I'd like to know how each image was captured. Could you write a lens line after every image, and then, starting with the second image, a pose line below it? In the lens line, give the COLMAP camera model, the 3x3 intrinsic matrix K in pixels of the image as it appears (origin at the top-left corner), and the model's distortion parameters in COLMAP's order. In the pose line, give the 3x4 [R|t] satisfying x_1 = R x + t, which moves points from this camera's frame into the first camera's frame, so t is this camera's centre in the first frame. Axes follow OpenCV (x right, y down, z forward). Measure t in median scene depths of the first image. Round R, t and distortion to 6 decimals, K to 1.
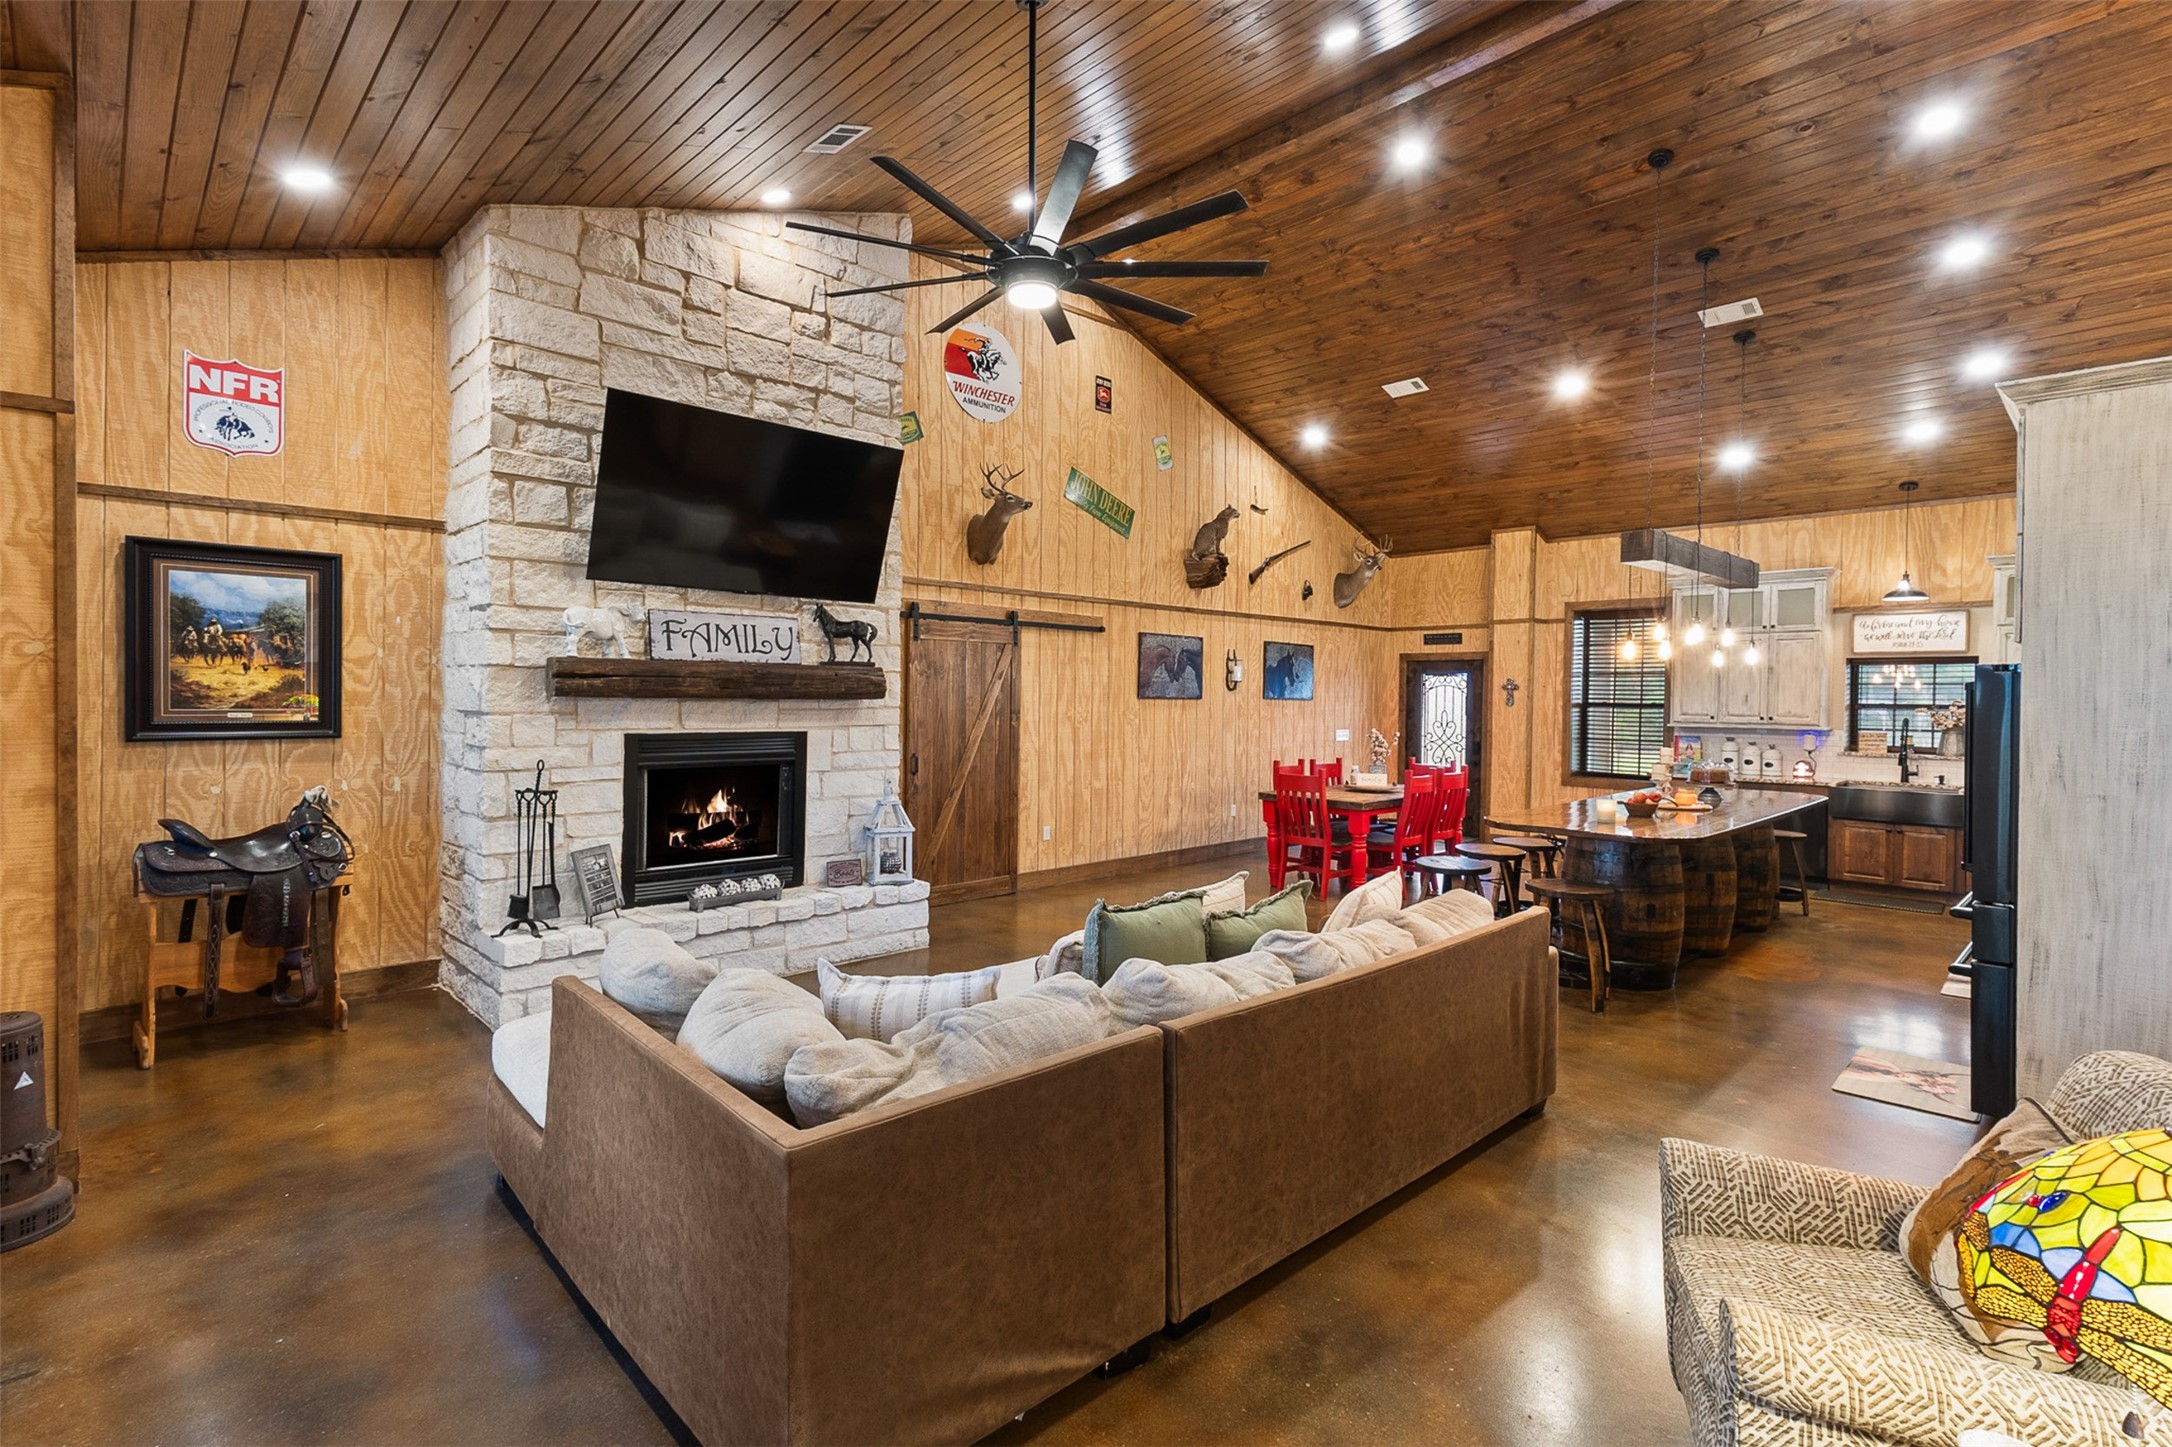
lens RADIAL K [[1037.1, 0, 1097.7], [0, 1037.1, 702.0], [0, 0, 1]] dist [0.027546, -0.009080]
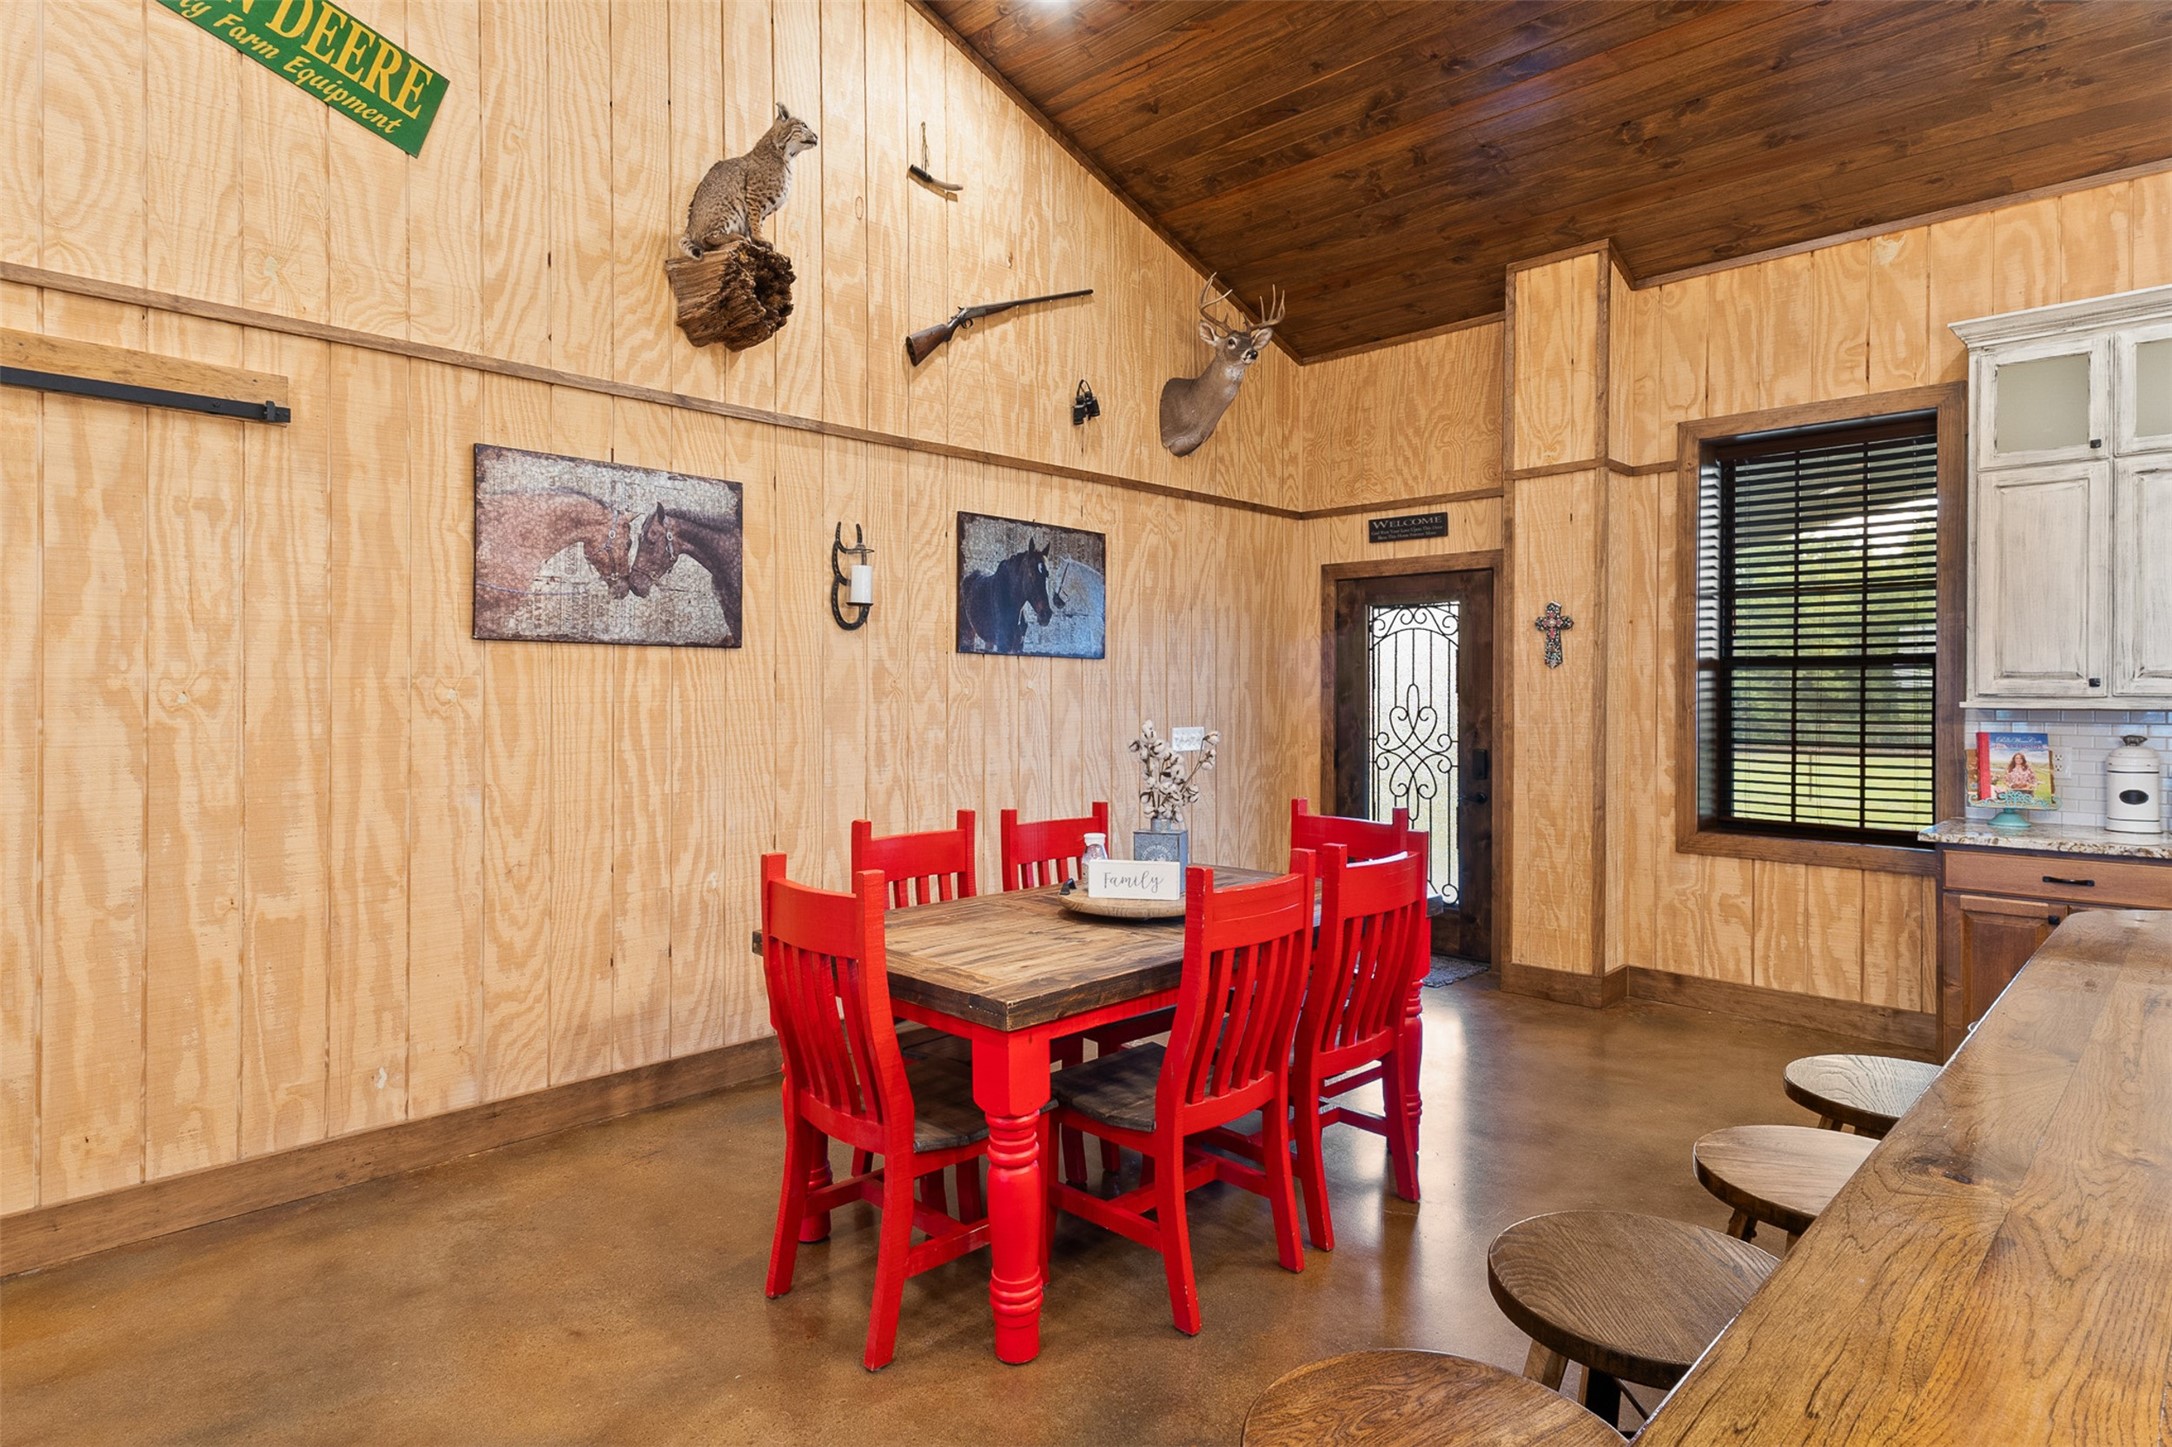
lens RADIAL K [[1236.7, 0, 1096.8], [0, 1236.7, 687.9], [0, 0, 1]] dist [0.028627, -0.020800]
pose [[0.999621, -0.009723, 0.025739, 0.196274], [0.009968, 0.999906, -0.009382, 0.015380], [-0.025645, 0.009635, 0.999625, 0.498203]]
